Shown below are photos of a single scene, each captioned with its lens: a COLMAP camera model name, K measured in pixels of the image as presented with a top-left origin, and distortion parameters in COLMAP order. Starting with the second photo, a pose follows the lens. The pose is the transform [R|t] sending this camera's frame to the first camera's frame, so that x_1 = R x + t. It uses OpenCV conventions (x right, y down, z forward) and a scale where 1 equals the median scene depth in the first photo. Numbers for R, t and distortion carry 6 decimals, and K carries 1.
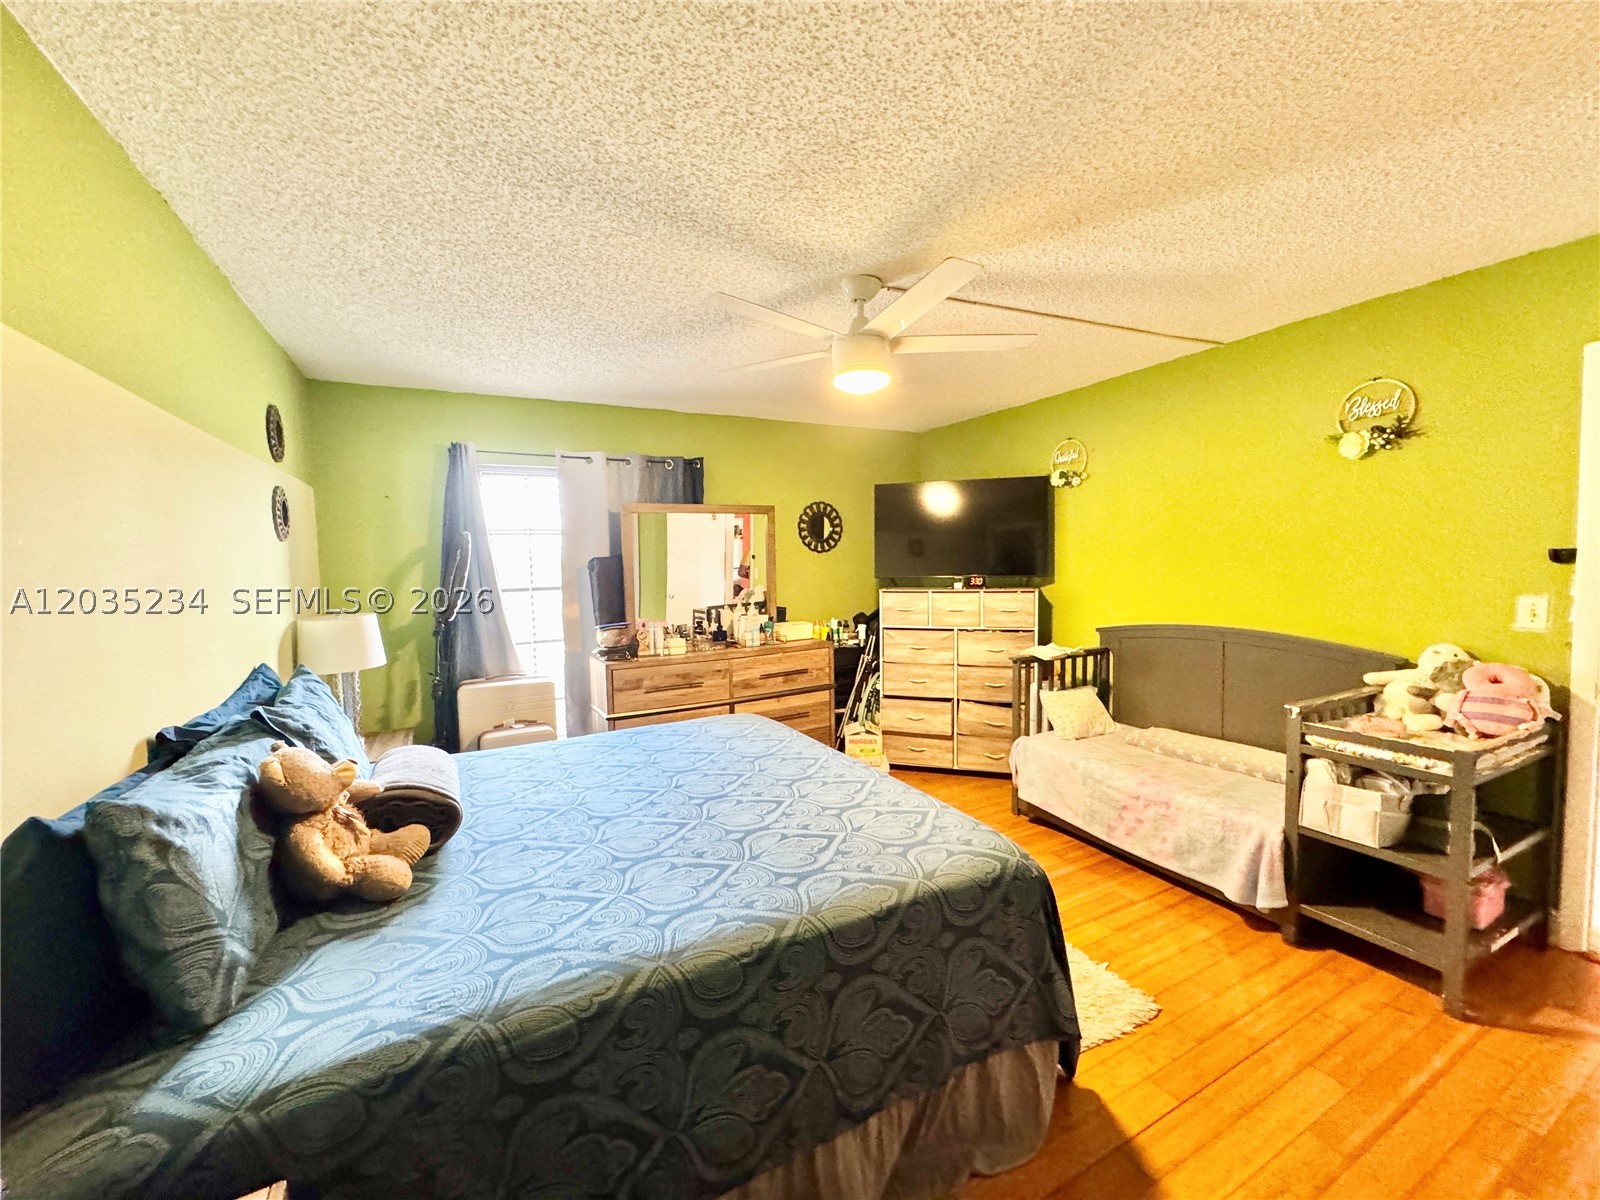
lens RADIAL K [[637.8, 0, 795.0], [0, 637.8, 604.5], [0, 0, 1]] dist [-0.002140, -0.000401]
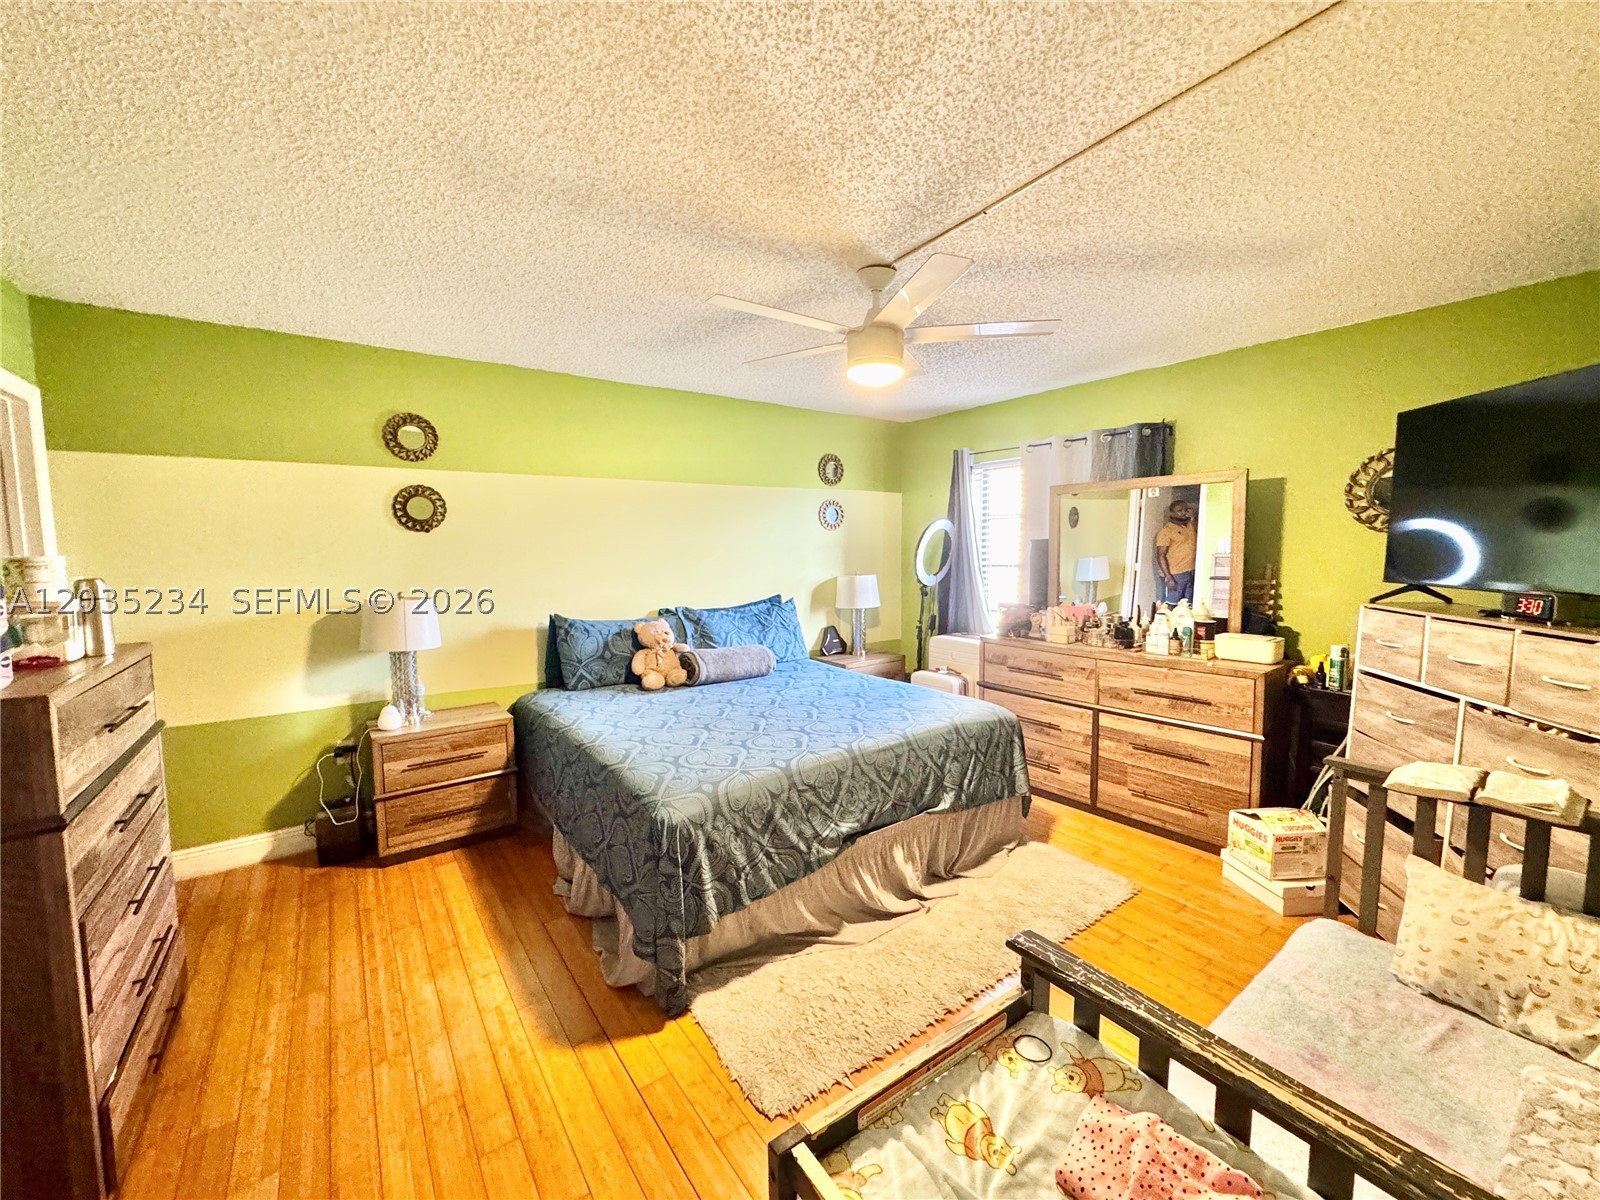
lens RADIAL K [[637.8, 0, 795.7], [0, 637.8, 596.2], [0, 0, 1]] dist [-0.002140, -0.000401]
pose [[0.150994, 0.103165, -0.983137, 0.680198], [-0.062710, 0.993536, 0.094625, -0.056314], [0.986544, 0.047364, 0.156487, 0.451751]]
